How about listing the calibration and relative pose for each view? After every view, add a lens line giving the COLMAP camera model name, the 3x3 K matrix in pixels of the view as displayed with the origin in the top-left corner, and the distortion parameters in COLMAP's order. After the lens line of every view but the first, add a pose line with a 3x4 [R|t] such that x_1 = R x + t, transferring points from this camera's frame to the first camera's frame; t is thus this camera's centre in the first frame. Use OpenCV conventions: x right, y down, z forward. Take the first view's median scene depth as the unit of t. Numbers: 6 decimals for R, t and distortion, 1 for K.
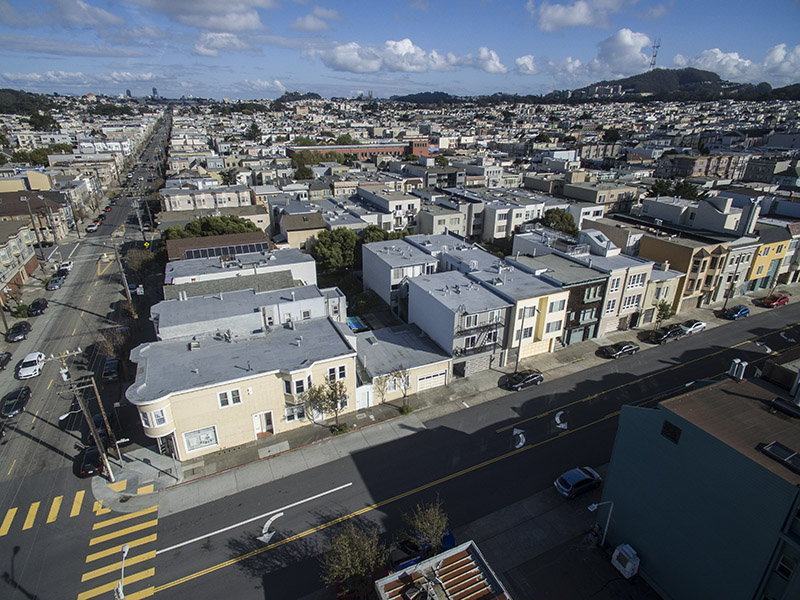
lens RADIAL K [[455.1, 0, 403.9], [0, 455.1, 303.7], [0, 0, 1]] dist [0.007638, 0.003673]
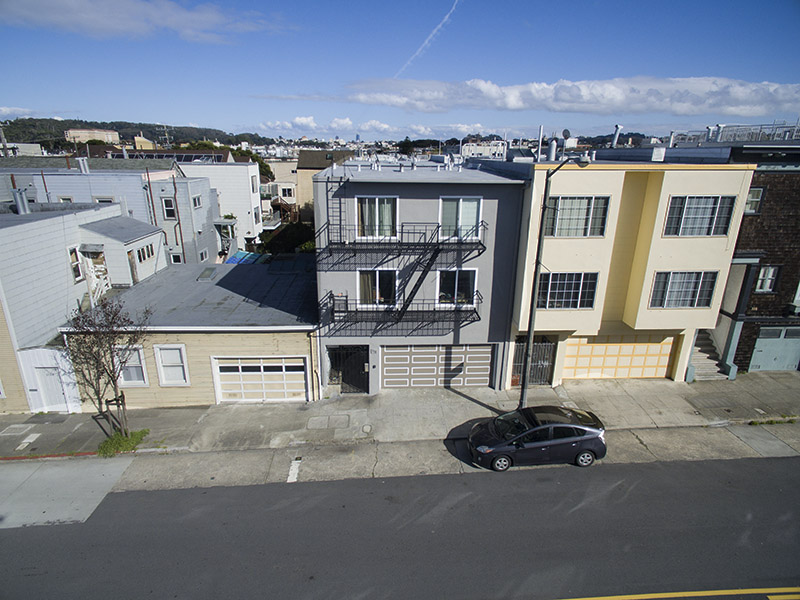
lens RADIAL K [[455.1, 0, 394.1], [0, 455.1, 299.0], [0, 0, 1]] dist [0.007638, 0.003673]
pose [[0.924718, 0.115817, -0.362606, 0.271686], [-0.149758, 0.986461, -0.066835, 0.110117], [0.349956, 0.116107, 0.929543, 0.673684]]
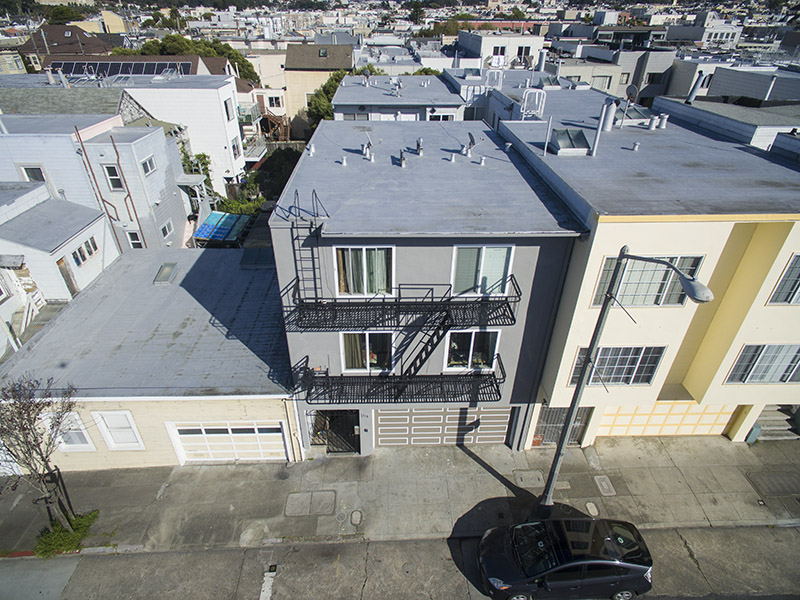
lens RADIAL K [[455.1, 0, 392.9], [0, 455.1, 298.6], [0, 0, 1]] dist [0.007638, 0.003673]
pose [[0.917249, 0.208727, -0.339245, 0.232660], [-0.154159, 0.971357, 0.180834, 0.006847], [0.367273, -0.113572, 0.923153, 0.749871]]
